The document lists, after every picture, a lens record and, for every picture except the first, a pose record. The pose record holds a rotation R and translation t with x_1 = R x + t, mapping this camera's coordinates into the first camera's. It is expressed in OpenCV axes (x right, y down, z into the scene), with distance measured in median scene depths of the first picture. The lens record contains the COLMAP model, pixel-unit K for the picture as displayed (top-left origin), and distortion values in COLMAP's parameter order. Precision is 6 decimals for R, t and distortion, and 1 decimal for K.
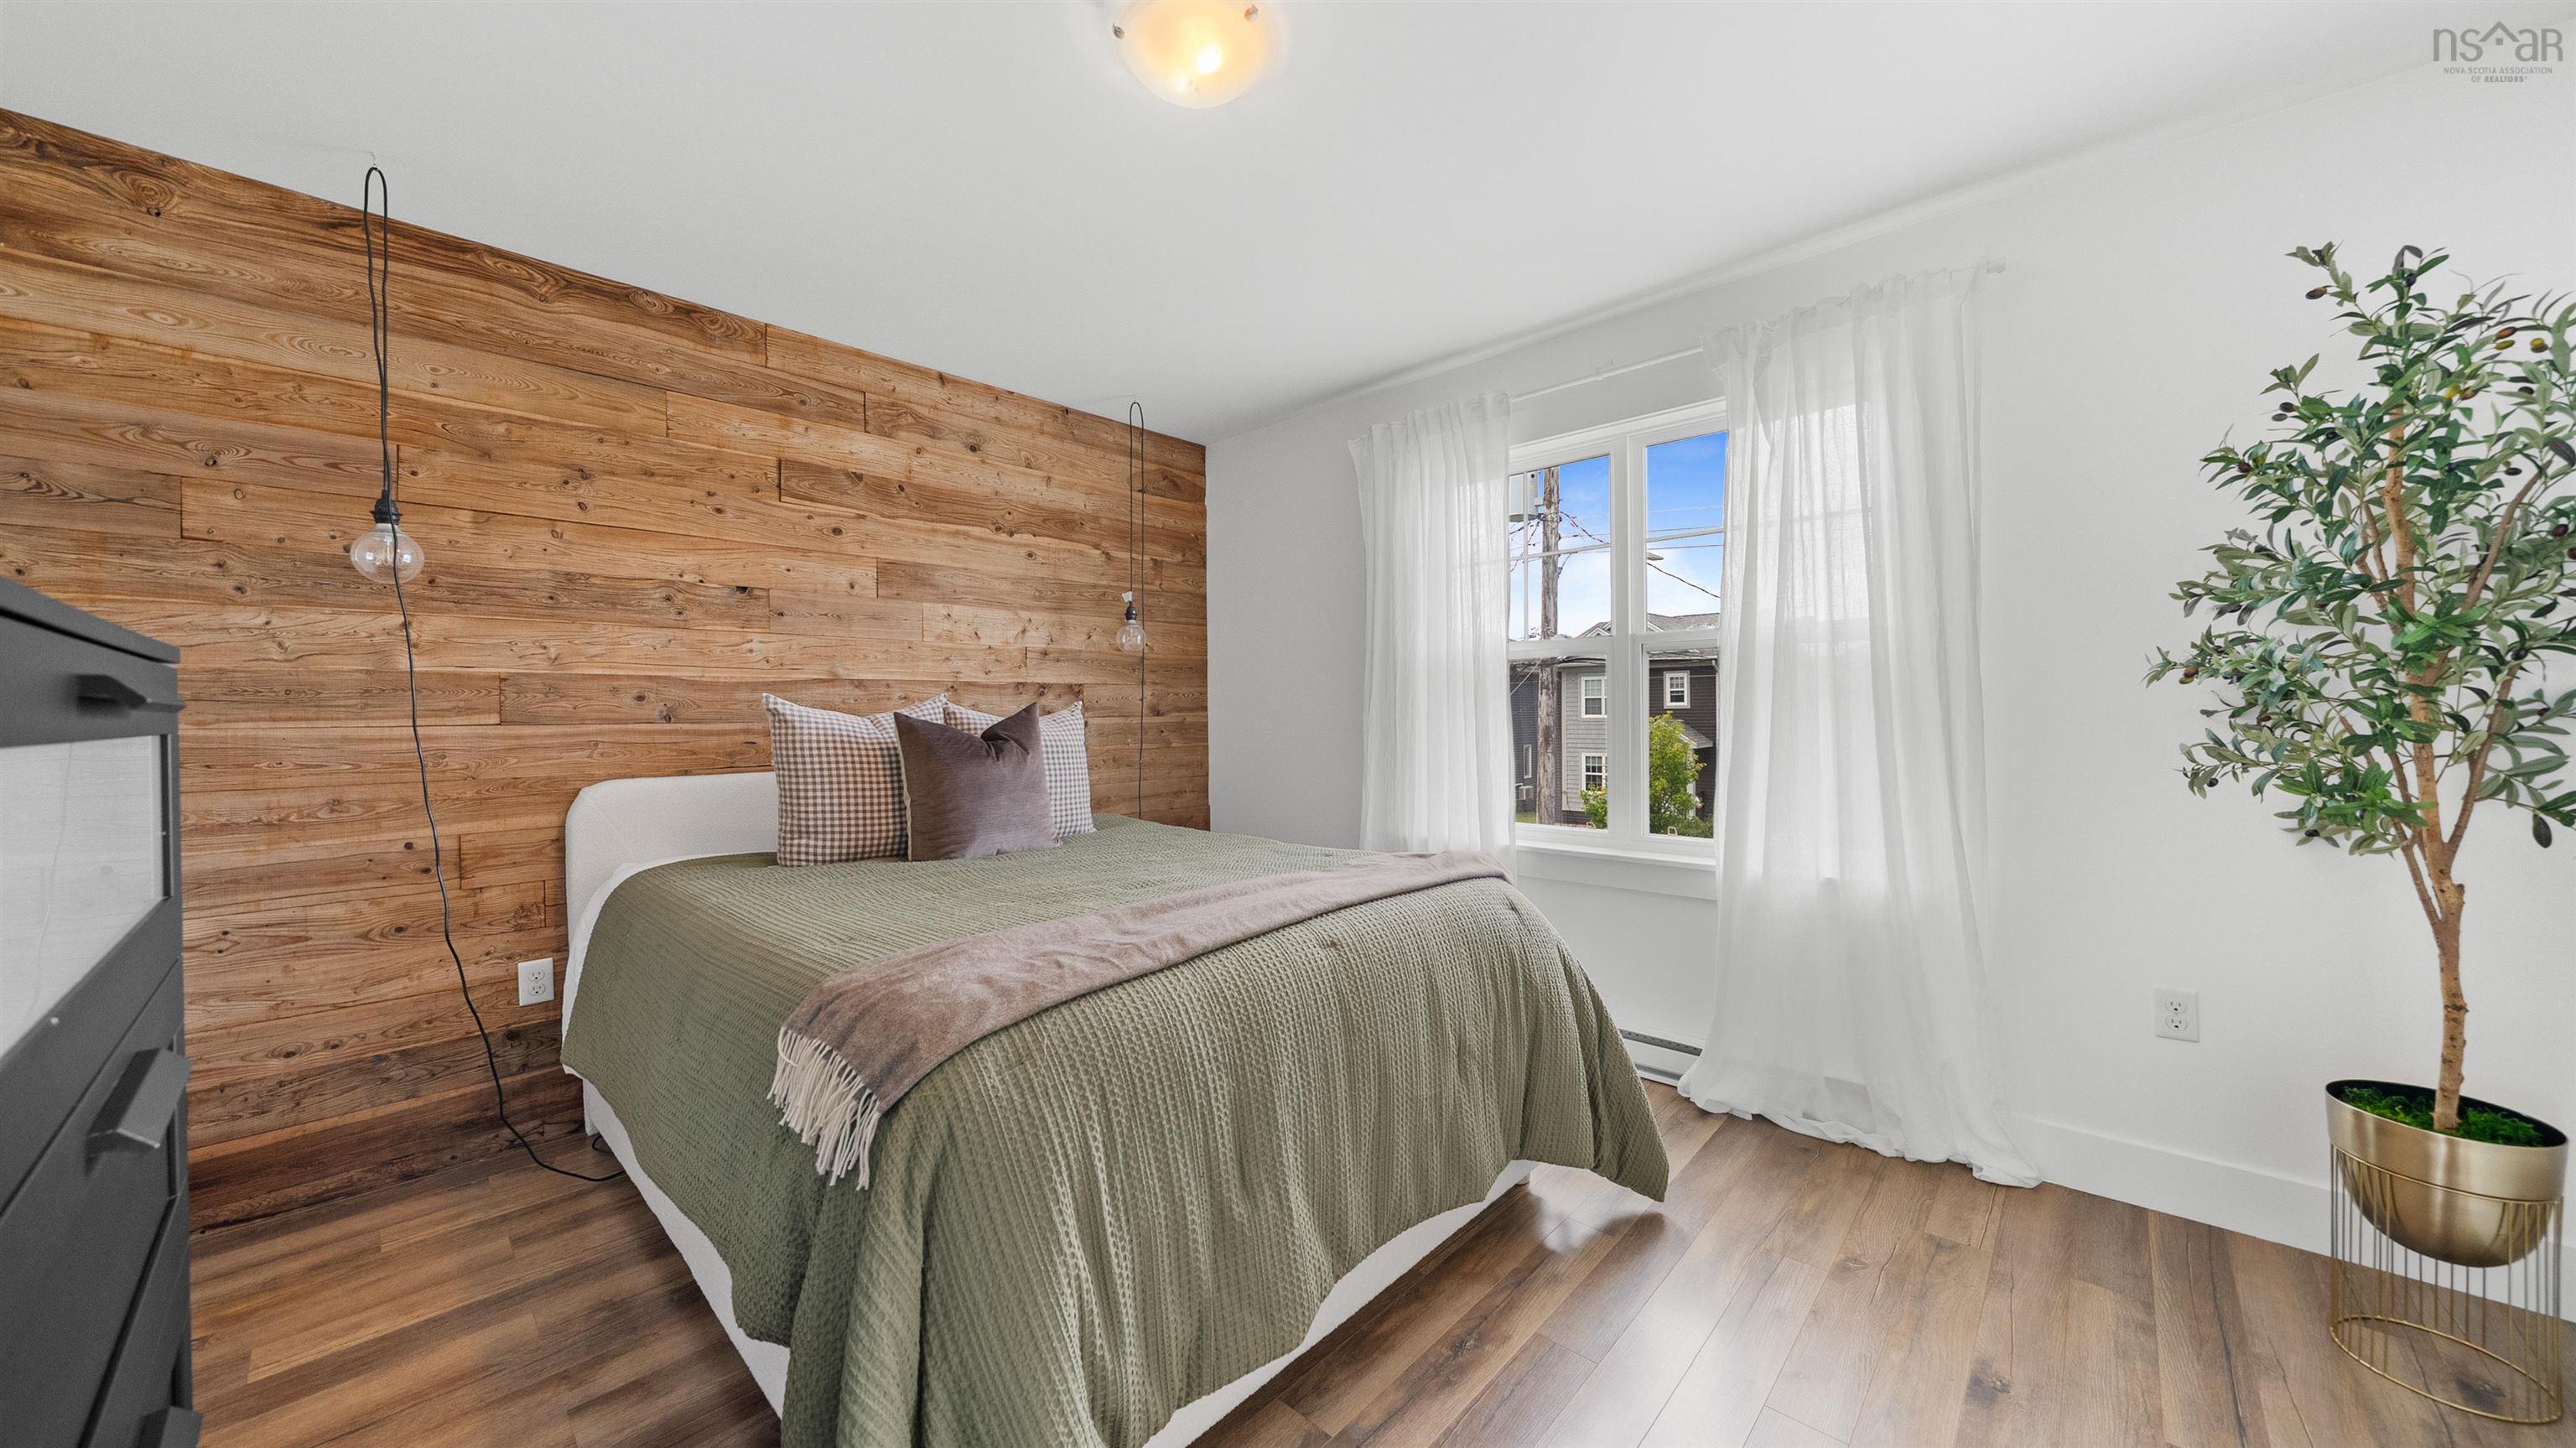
lens RADIAL K [[875.2, 0, 1286.4], [0, 875.2, 730.7], [0, 0, 1]] dist [-0.011438, -0.000099]
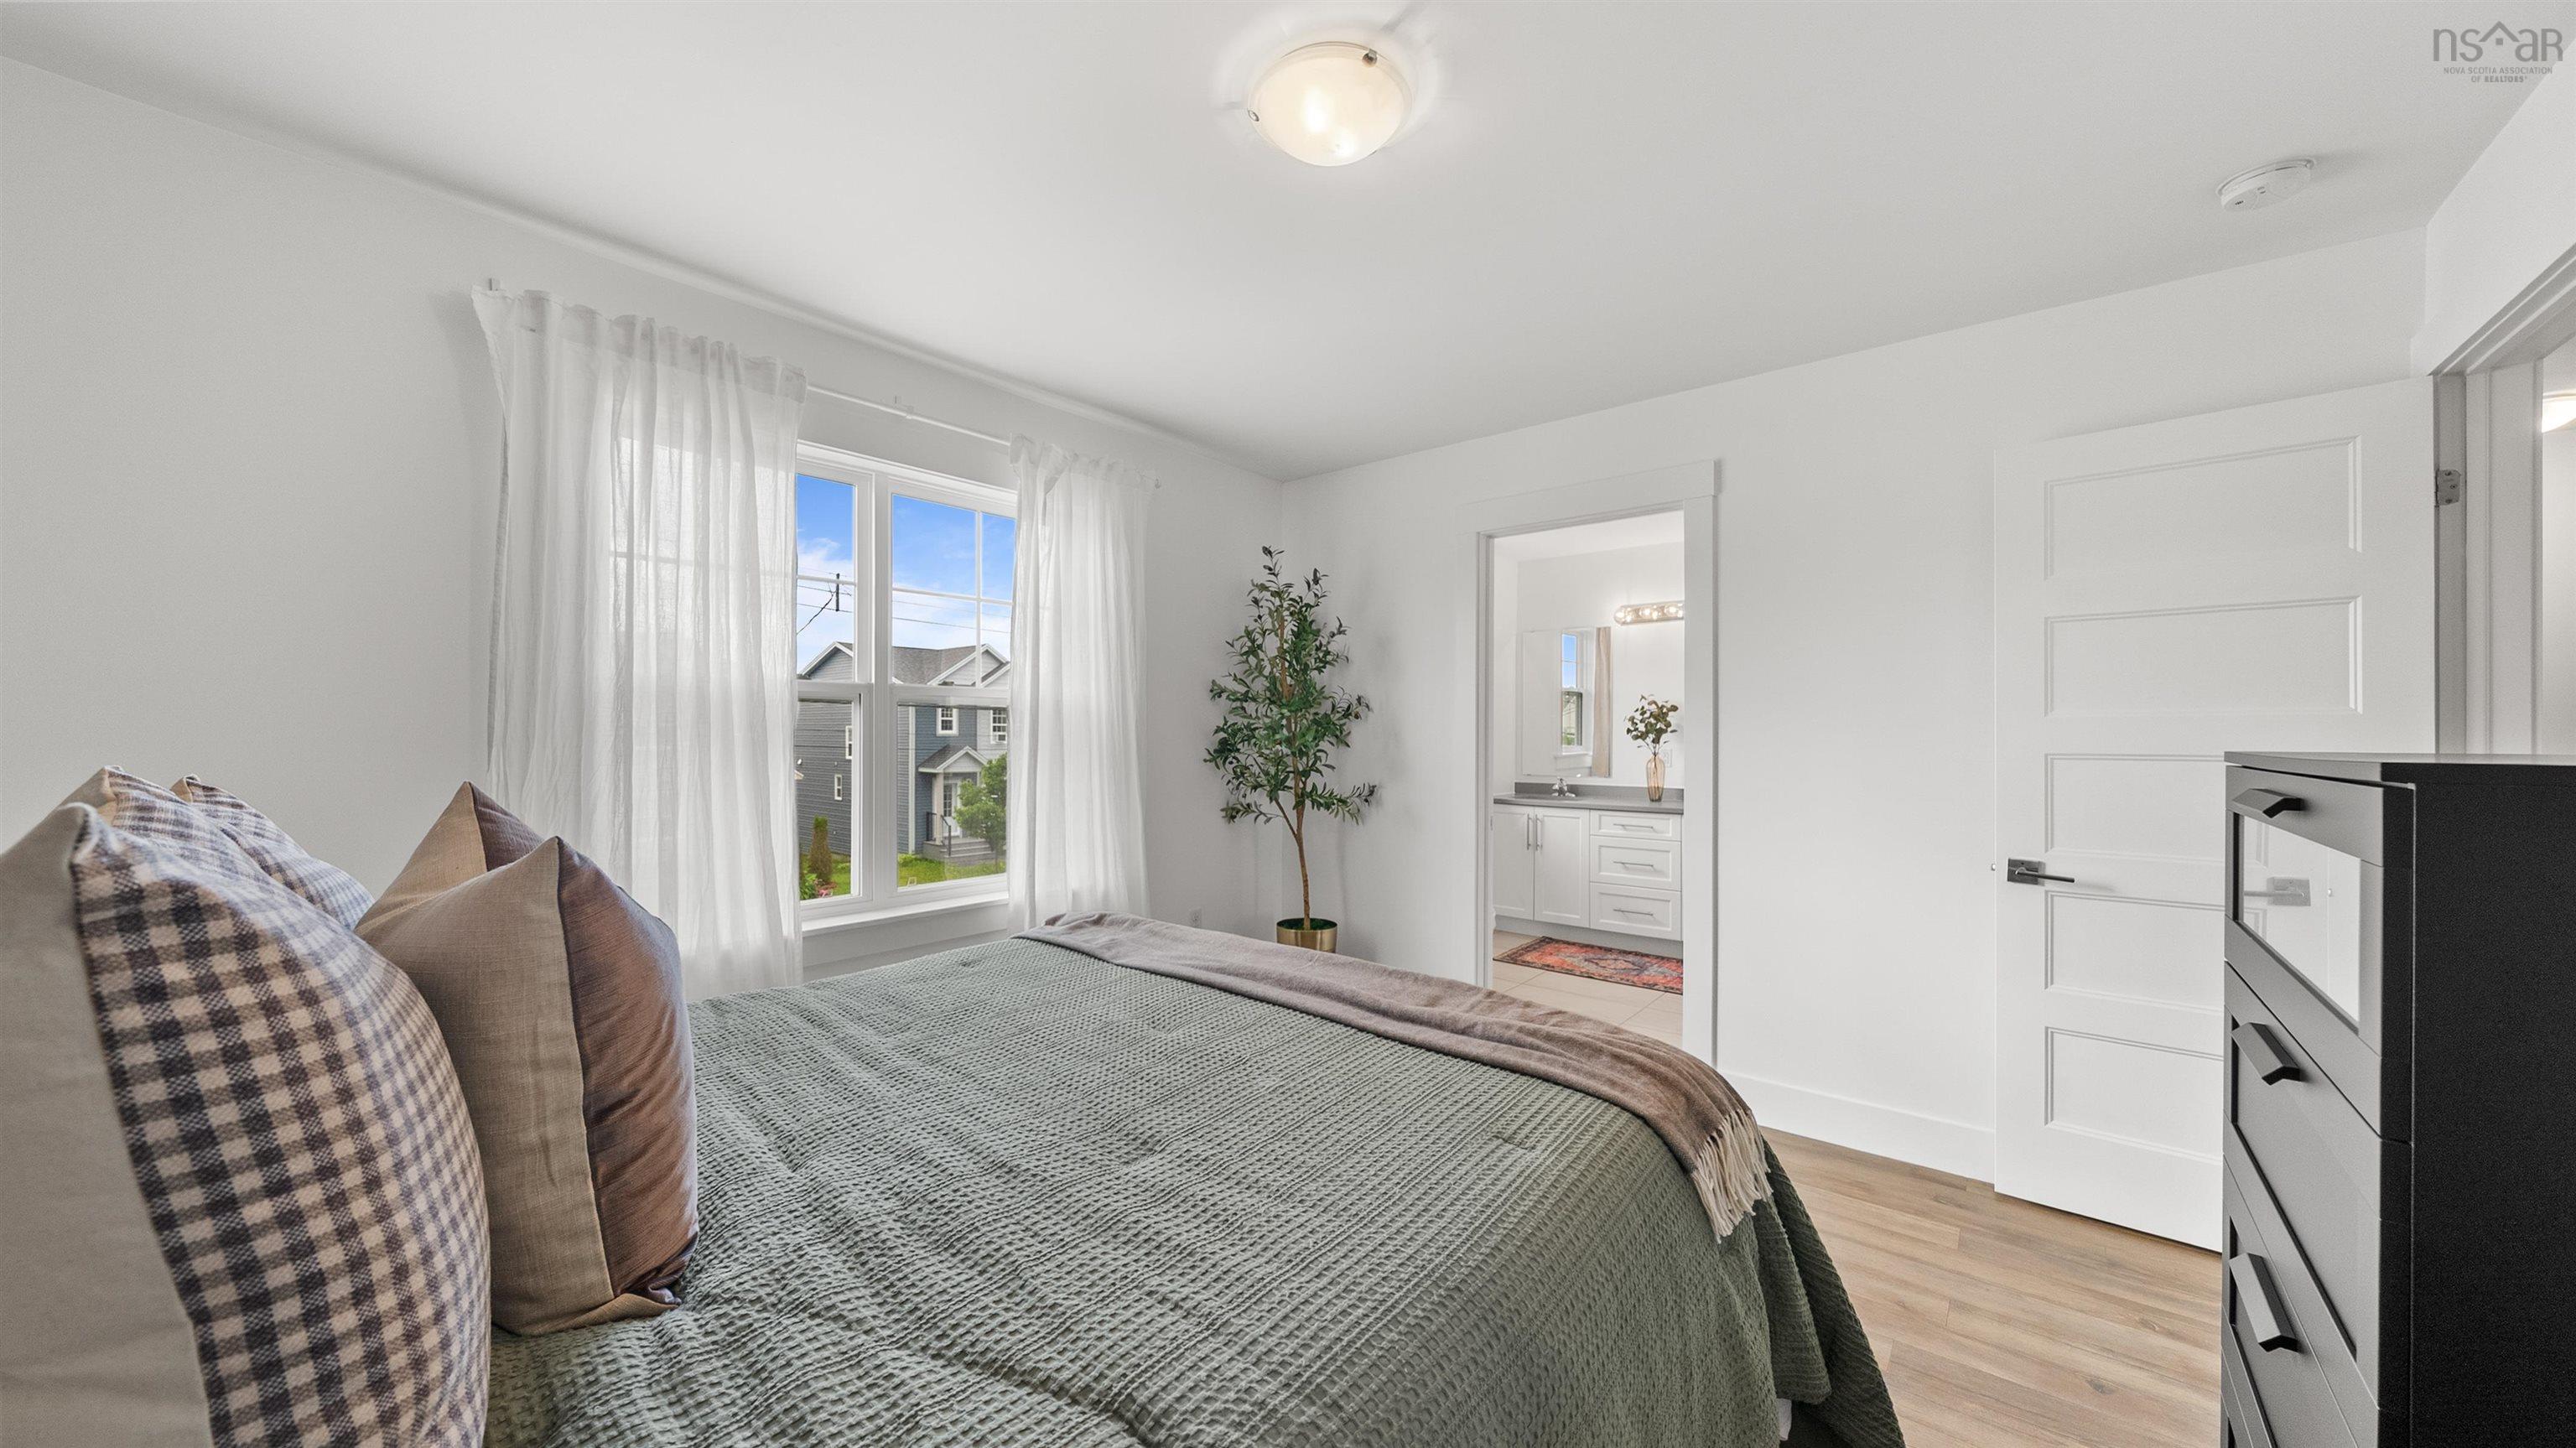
lens RADIAL K [[875.2, 0, 1286.4], [0, 875.2, 730.7], [0, 0, 1]] dist [-0.011438, -0.000099]
pose [[-0.034214, 0.014155, 0.999314, -0.650021], [0.016524, 0.999771, -0.013596, -0.040933], [-0.999278, 0.016048, -0.034441, 0.667020]]
